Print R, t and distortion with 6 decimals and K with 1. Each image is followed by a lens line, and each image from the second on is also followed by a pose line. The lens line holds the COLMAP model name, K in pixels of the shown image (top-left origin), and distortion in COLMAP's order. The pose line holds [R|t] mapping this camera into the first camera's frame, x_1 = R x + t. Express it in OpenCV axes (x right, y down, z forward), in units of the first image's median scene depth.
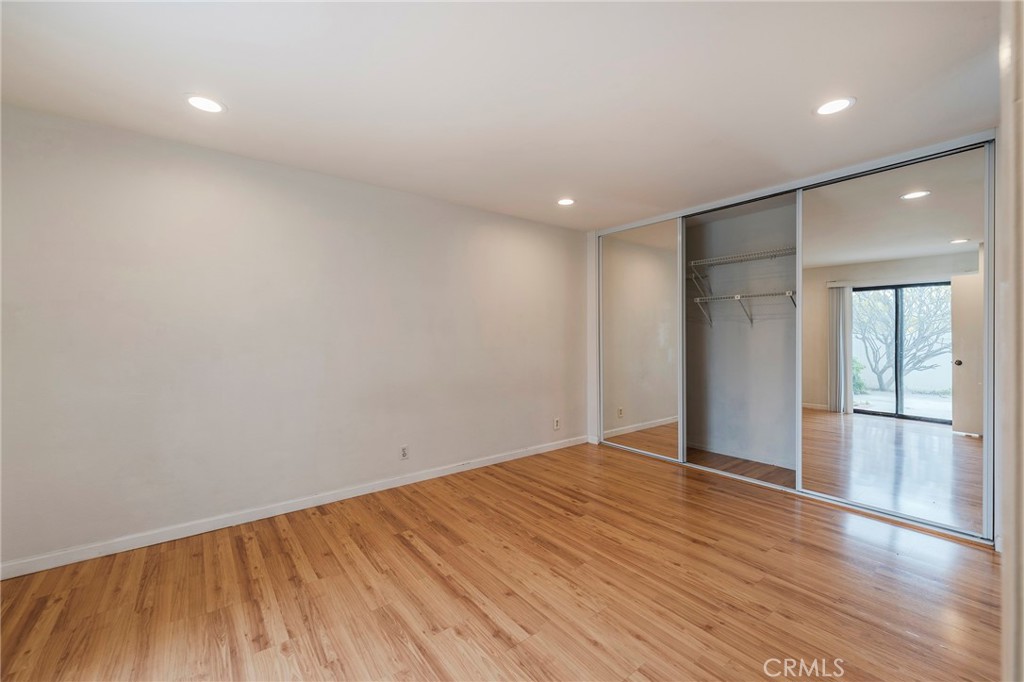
lens RADIAL K [[411.7, 0, 513.9], [0, 411.7, 337.9], [0, 0, 1]] dist [0.000640, -0.001130]
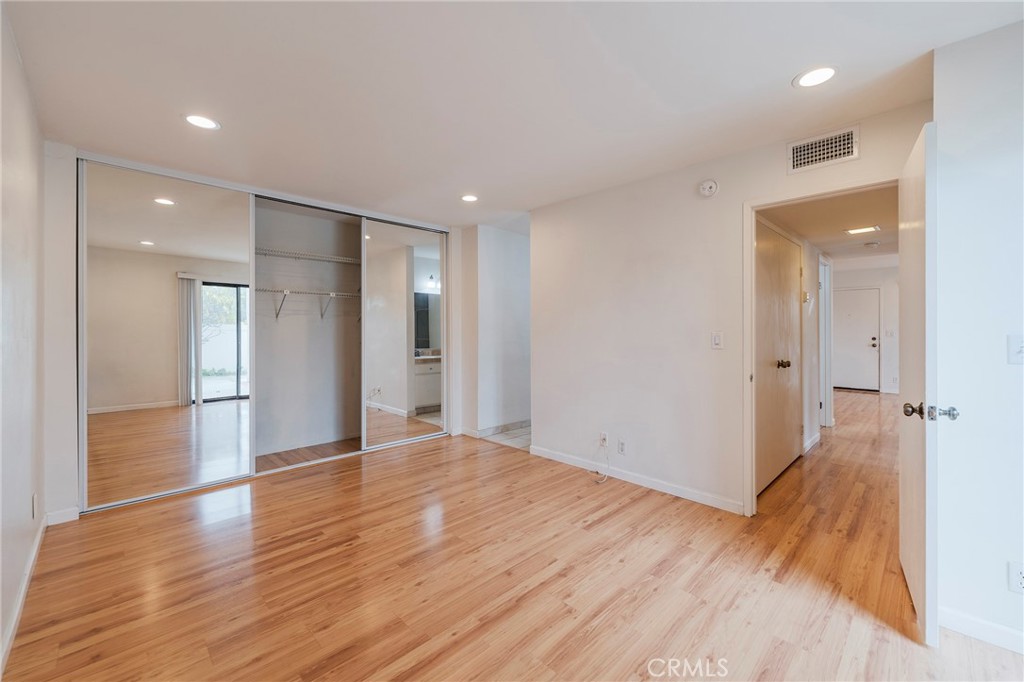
lens RADIAL K [[411.7, 0, 532.8], [0, 411.7, 332.3], [0, 0, 1]] dist [0.000640, -0.001130]
pose [[-0.139954, -0.005758, 0.990141, -0.740942], [0.002363, 0.999978, 0.006149, 0.002273], [-0.990155, 0.003201, -0.139937, 0.764794]]
